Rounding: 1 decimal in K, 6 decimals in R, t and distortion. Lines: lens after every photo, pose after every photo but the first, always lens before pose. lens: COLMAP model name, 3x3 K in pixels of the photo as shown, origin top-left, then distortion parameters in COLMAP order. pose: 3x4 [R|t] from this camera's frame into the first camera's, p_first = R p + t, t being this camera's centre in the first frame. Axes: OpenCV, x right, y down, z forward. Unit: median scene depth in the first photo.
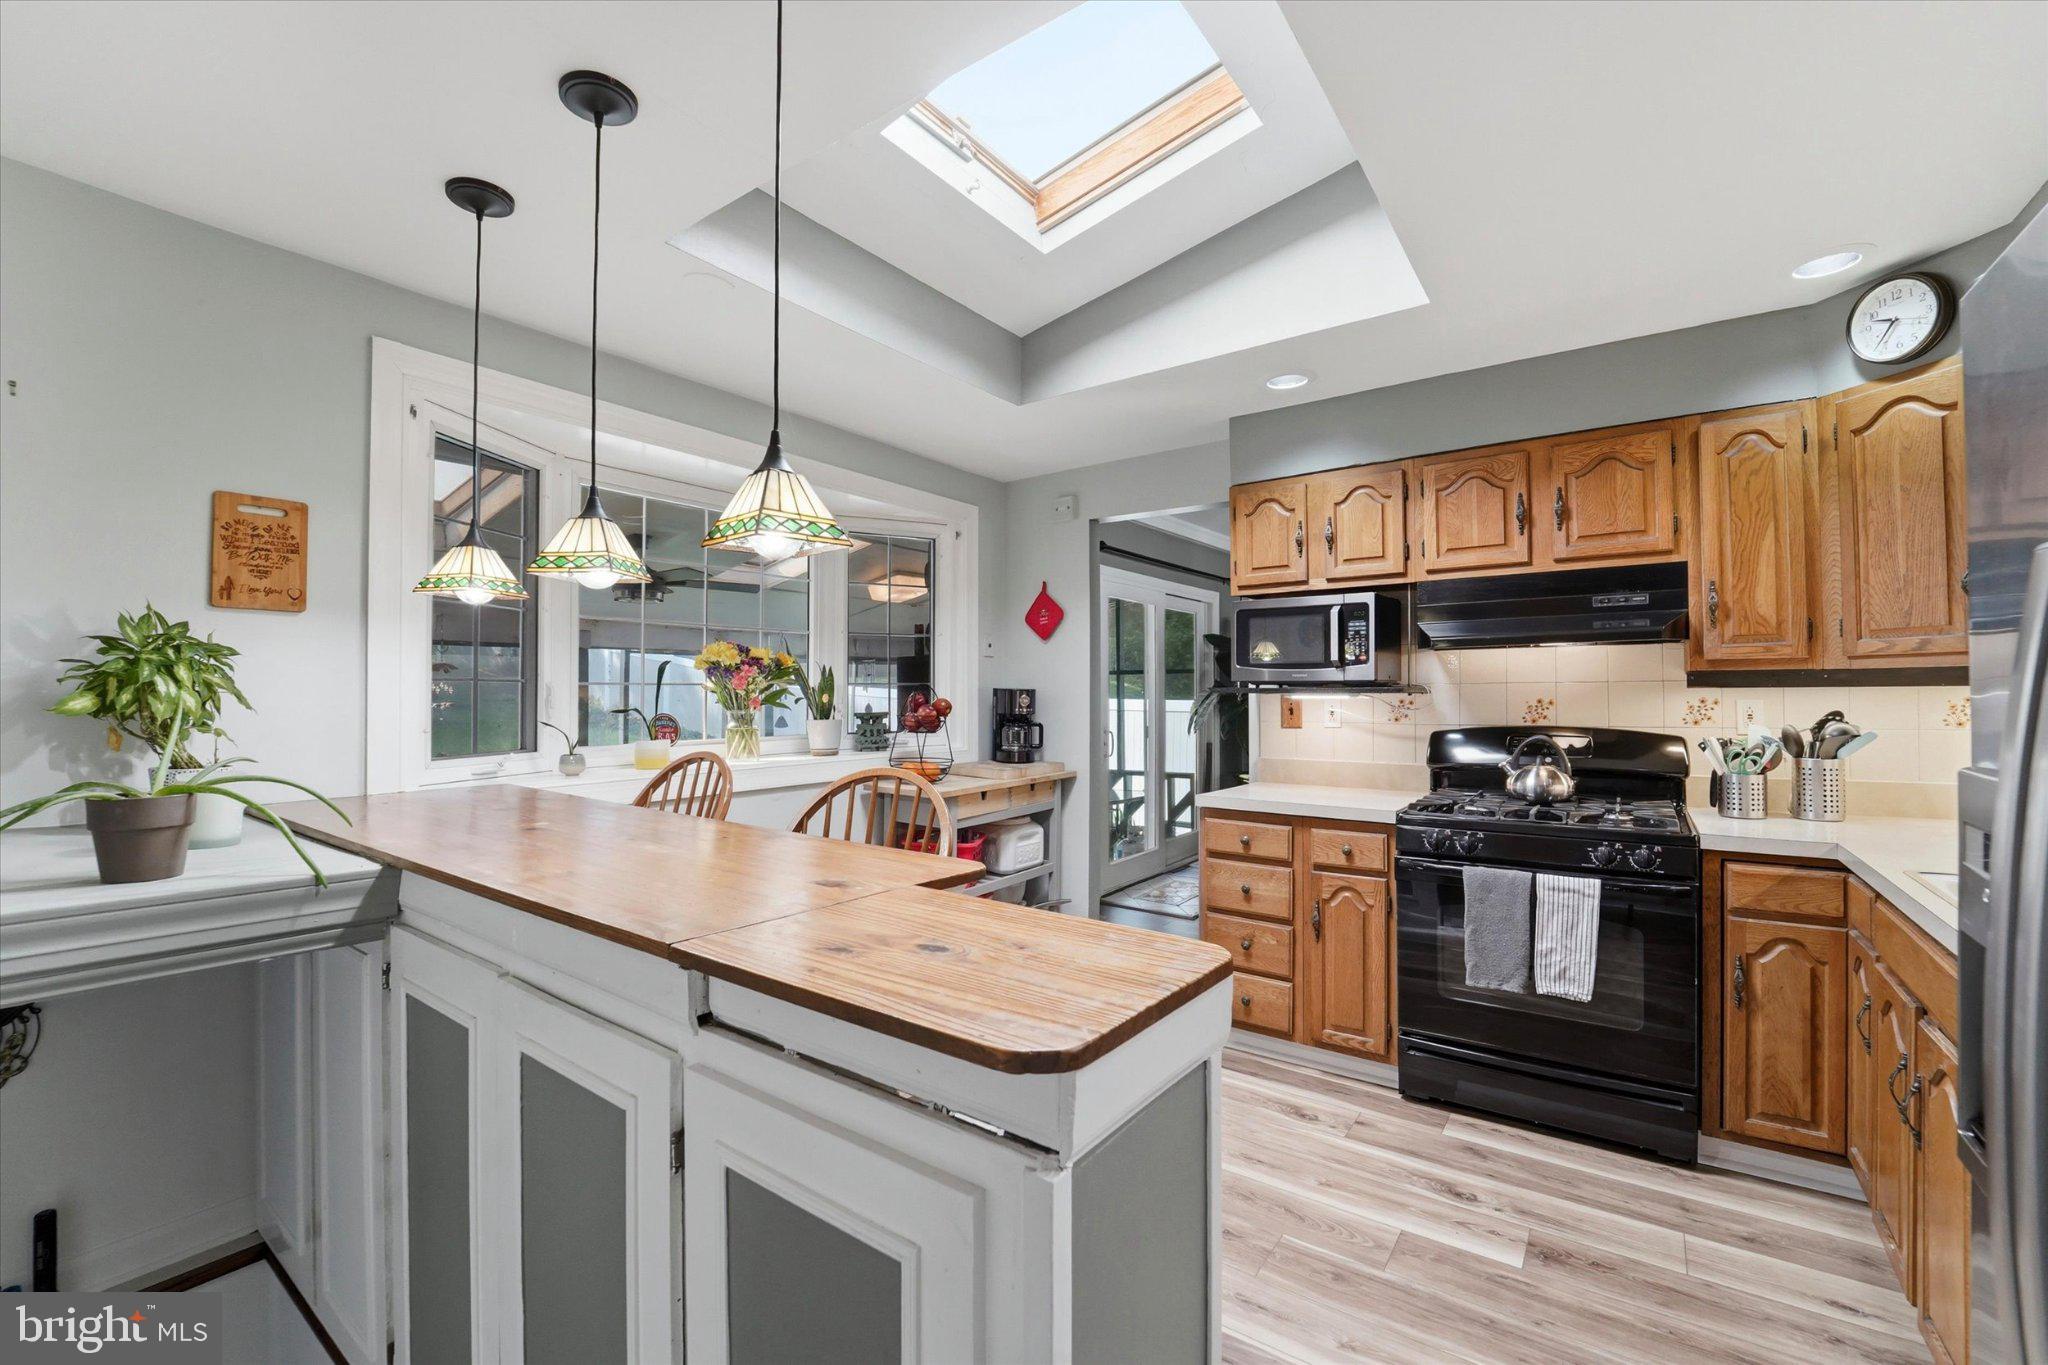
lens RADIAL K [[853.8, 0, 1022.0], [0, 853.8, 683.6], [0, 0, 1]] dist [-0.020798, -0.001599]
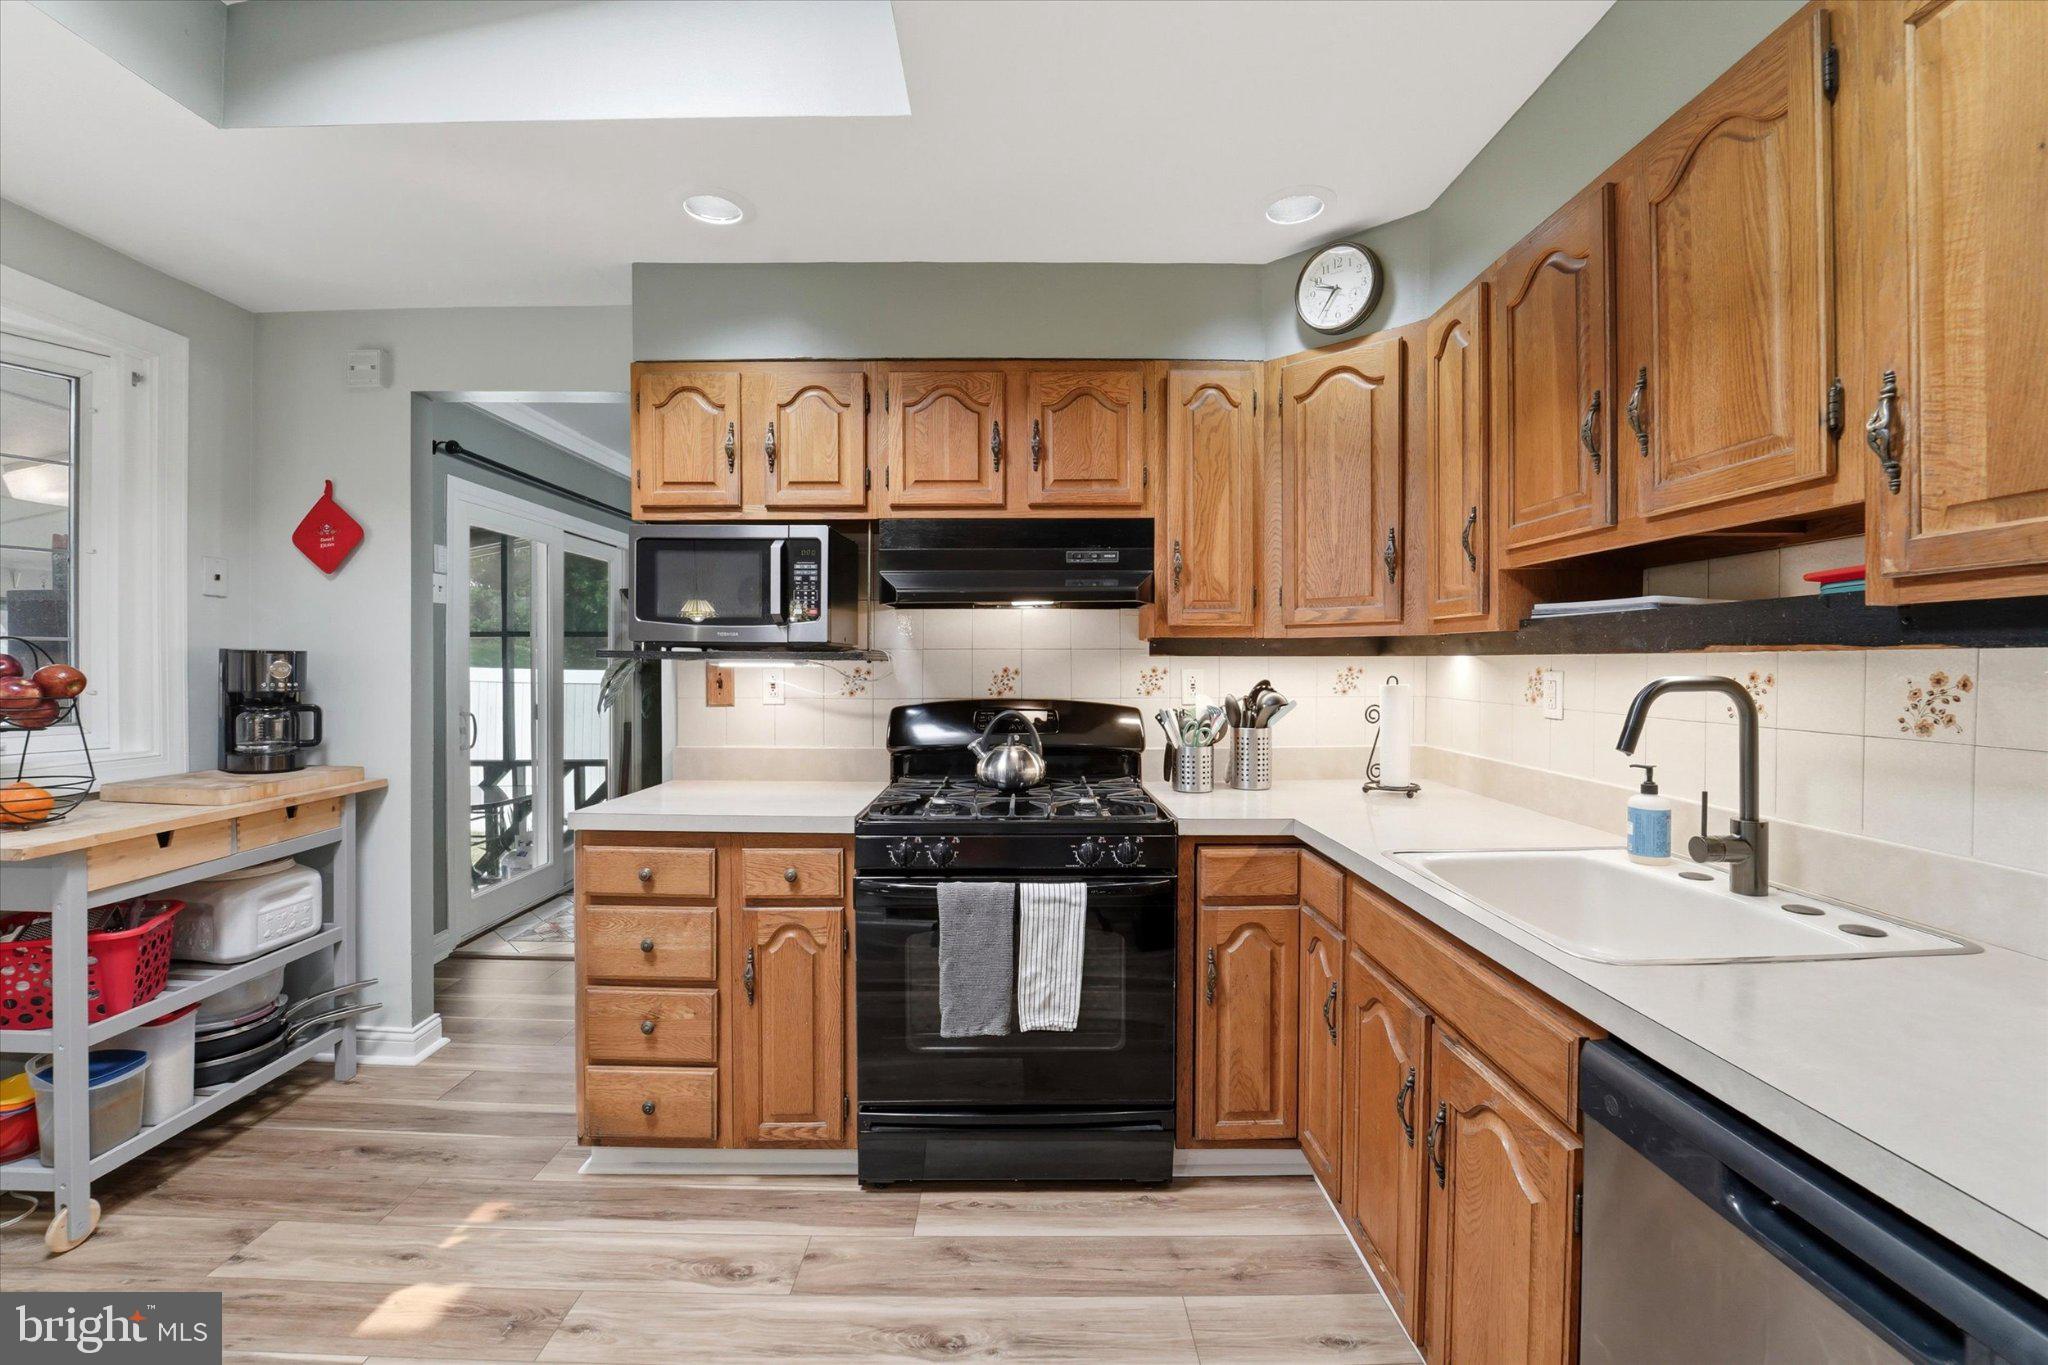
lens RADIAL K [[853.8, 0, 1026.1], [0, 853.8, 673.8], [0, 0, 1]] dist [-0.020798, -0.001599]
pose [[0.806430, -0.002412, 0.591324, 0.118016], [-0.011569, 0.999736, 0.019855, 0.007281], [-0.591216, -0.022853, 0.806189, 0.308108]]
